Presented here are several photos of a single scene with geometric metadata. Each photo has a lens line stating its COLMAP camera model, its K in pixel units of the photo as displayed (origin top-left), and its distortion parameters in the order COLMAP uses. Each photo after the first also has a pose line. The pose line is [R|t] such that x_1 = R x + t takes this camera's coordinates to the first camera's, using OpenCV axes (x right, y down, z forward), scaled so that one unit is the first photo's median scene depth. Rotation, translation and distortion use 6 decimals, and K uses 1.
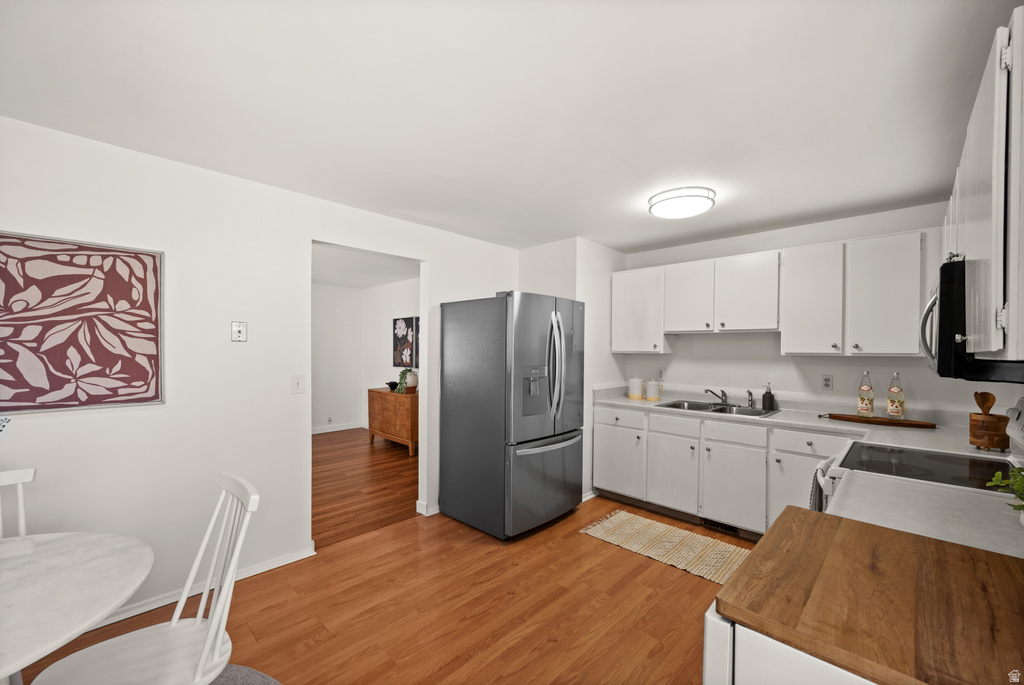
lens RADIAL K [[408.2, 0, 522.7], [0, 408.2, 348.3], [0, 0, 1]] dist [-0.000521, -0.000089]
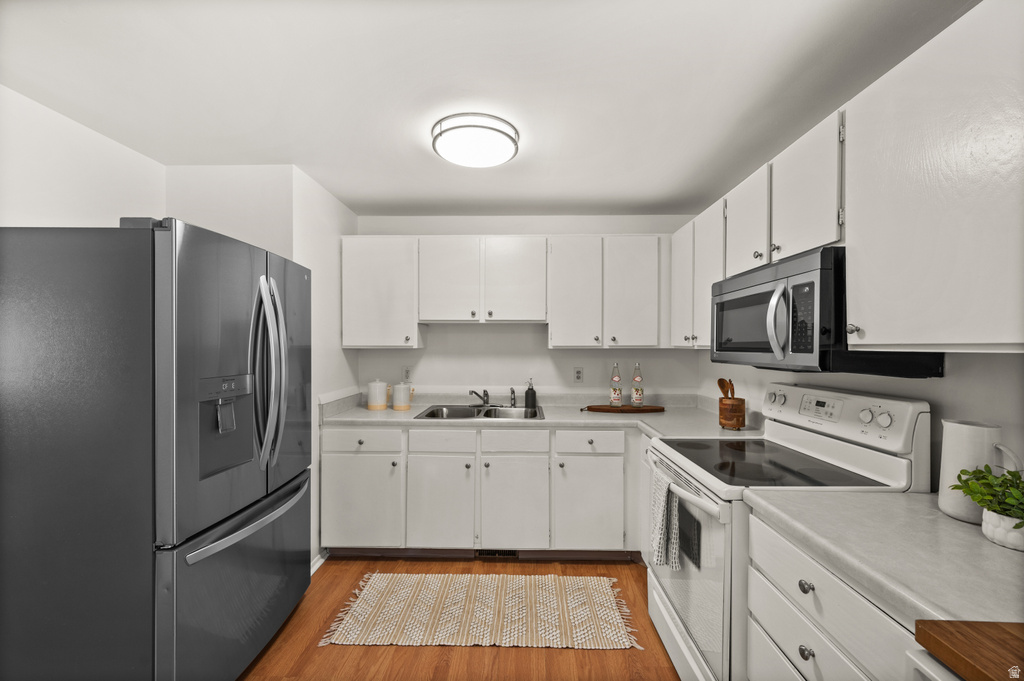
lens RADIAL K [[408.2, 0, 522.7], [0, 408.2, 346.3], [0, 0, 1]] dist [-0.000521, -0.000089]
pose [[0.737203, -0.009493, 0.675605, -0.044679], [0.002957, 0.999937, 0.010824, 0.001497], [-0.675665, -0.005982, 0.737184, 0.377186]]
